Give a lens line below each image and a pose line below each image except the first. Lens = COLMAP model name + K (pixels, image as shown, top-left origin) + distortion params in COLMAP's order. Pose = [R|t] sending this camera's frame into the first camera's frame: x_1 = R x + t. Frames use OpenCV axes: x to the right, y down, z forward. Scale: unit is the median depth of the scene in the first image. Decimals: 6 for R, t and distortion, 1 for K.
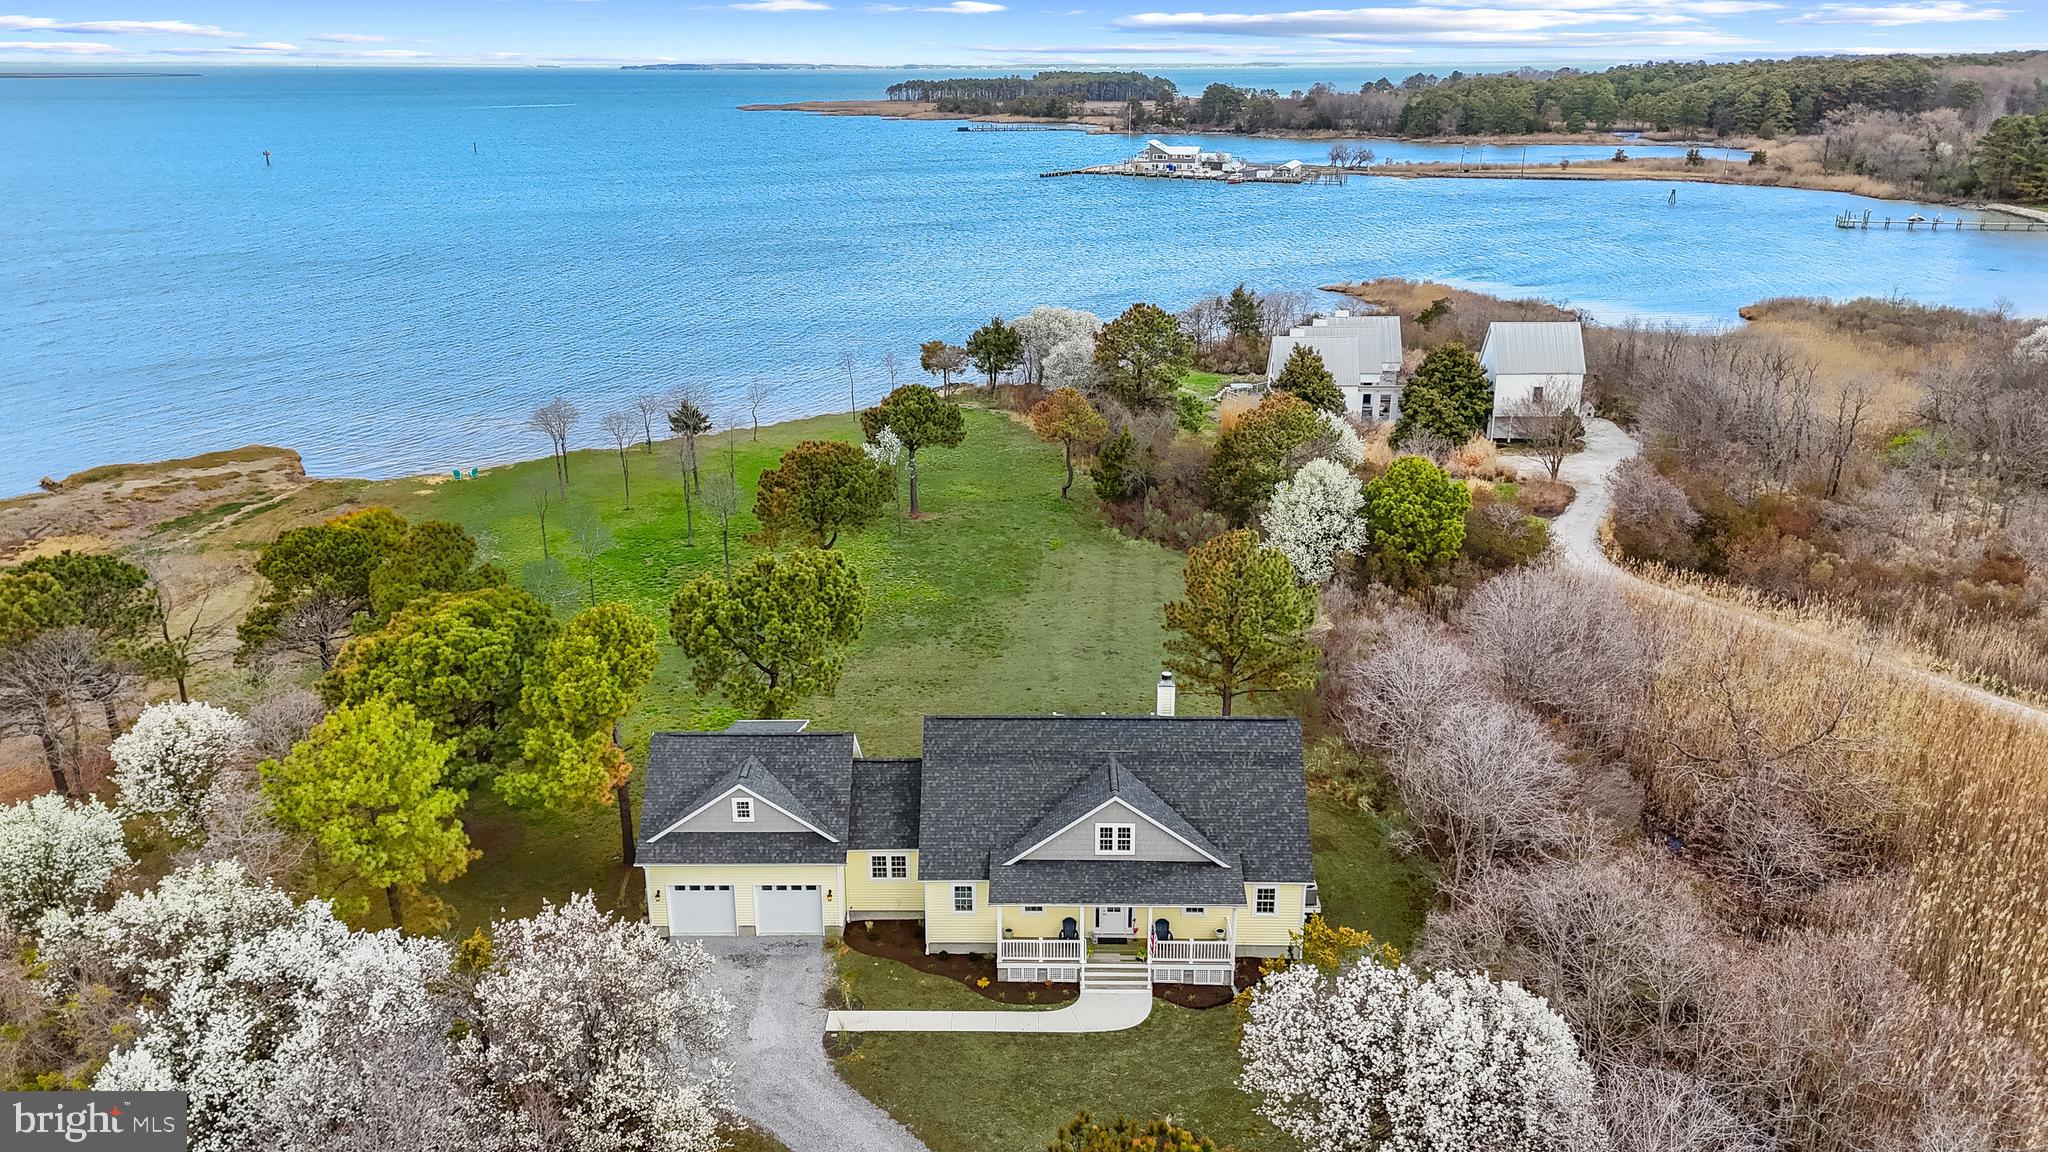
lens RADIAL K [[1490.0, 0, 1032.8], [0, 1490.0, 571.3], [0, 0, 1]] dist [0.045159, -0.038512]
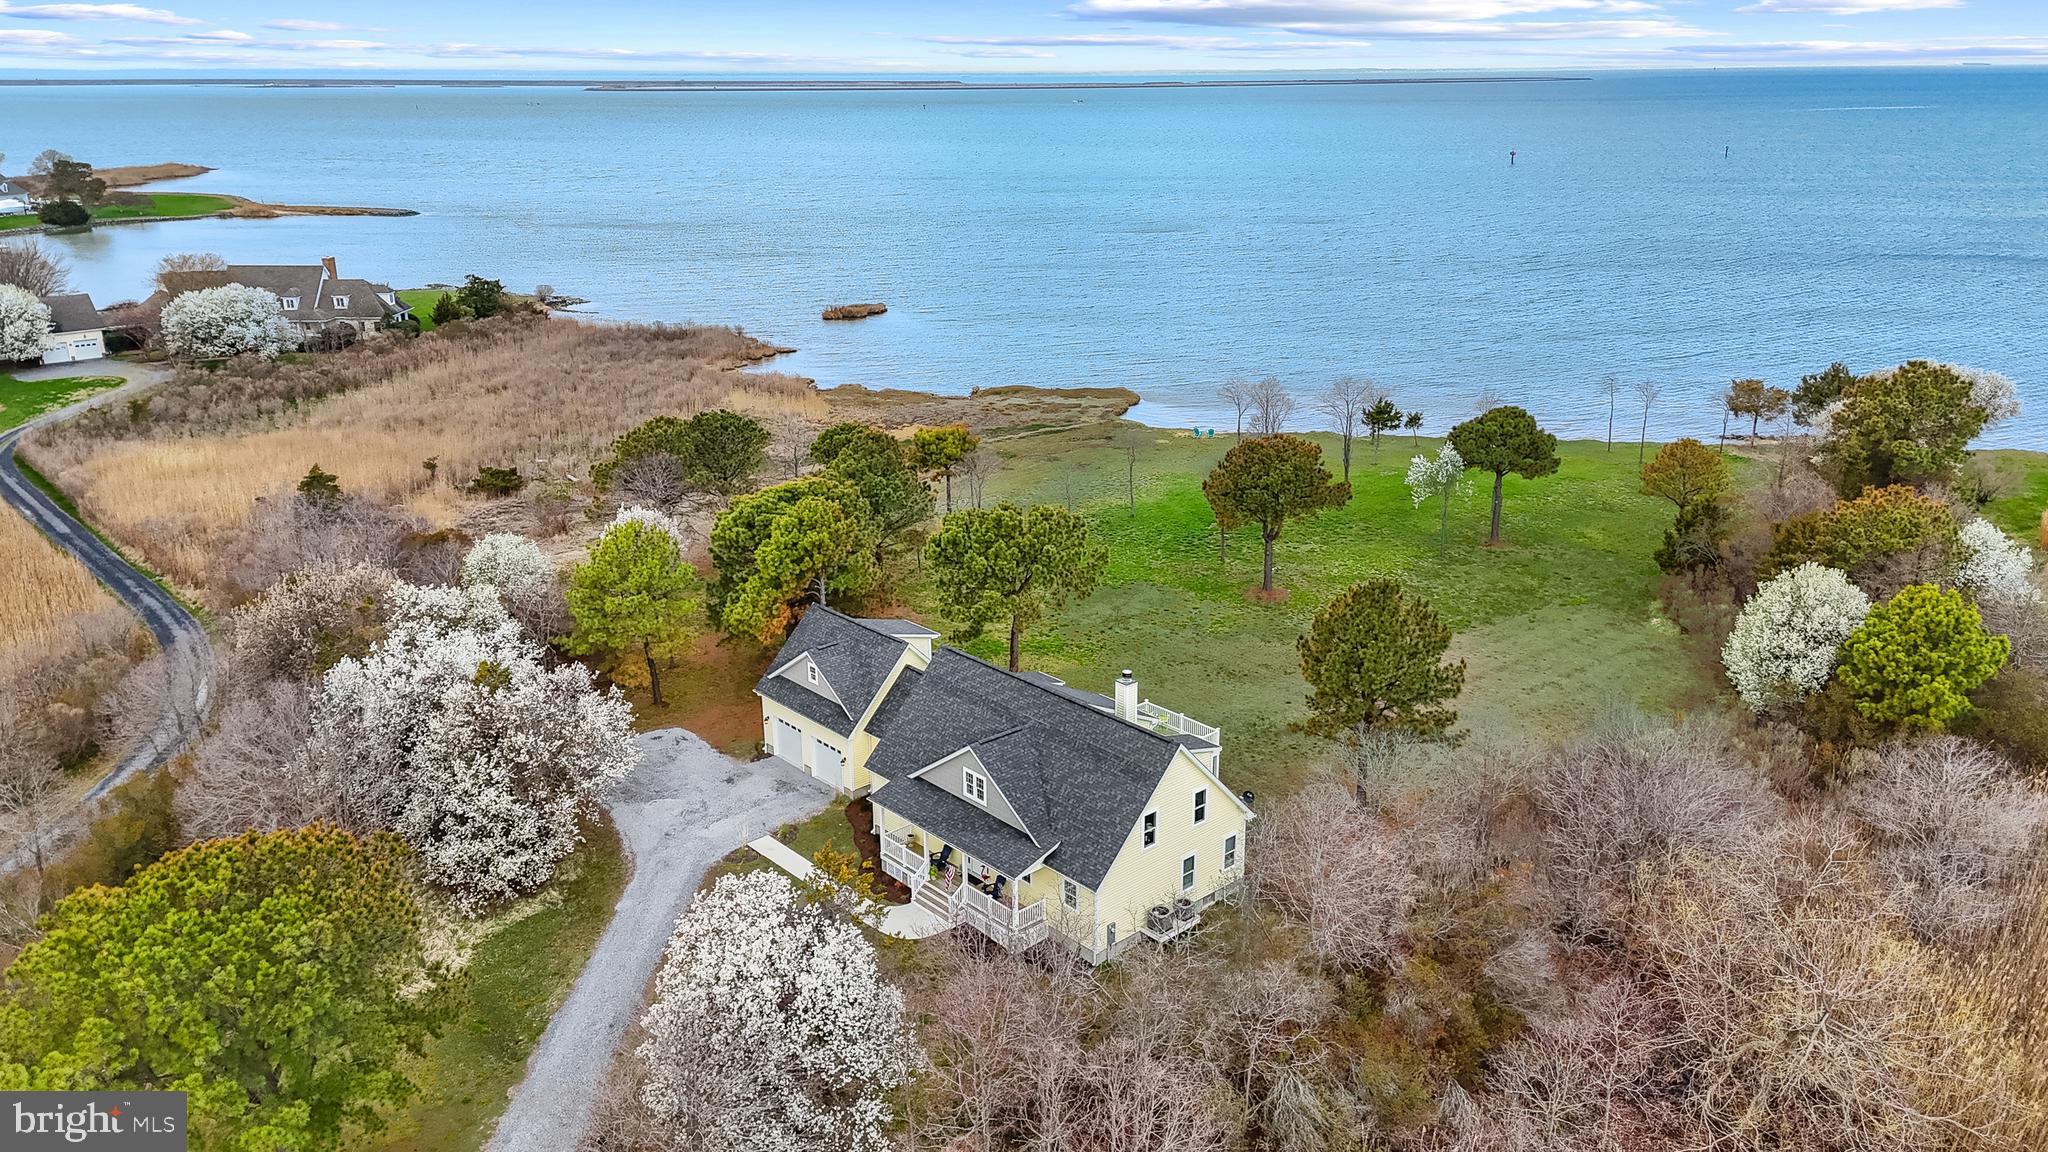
lens RADIAL K [[1490.0, 0, 1011.4], [0, 1490.0, 637.2], [0, 0, 1]] dist [0.045159, -0.038512]
pose [[0.667471, 0.258373, -0.698374, 0.501337], [-0.231590, 0.963390, 0.135077, -0.048989], [0.707706, 0.071576, 0.702872, 0.153314]]
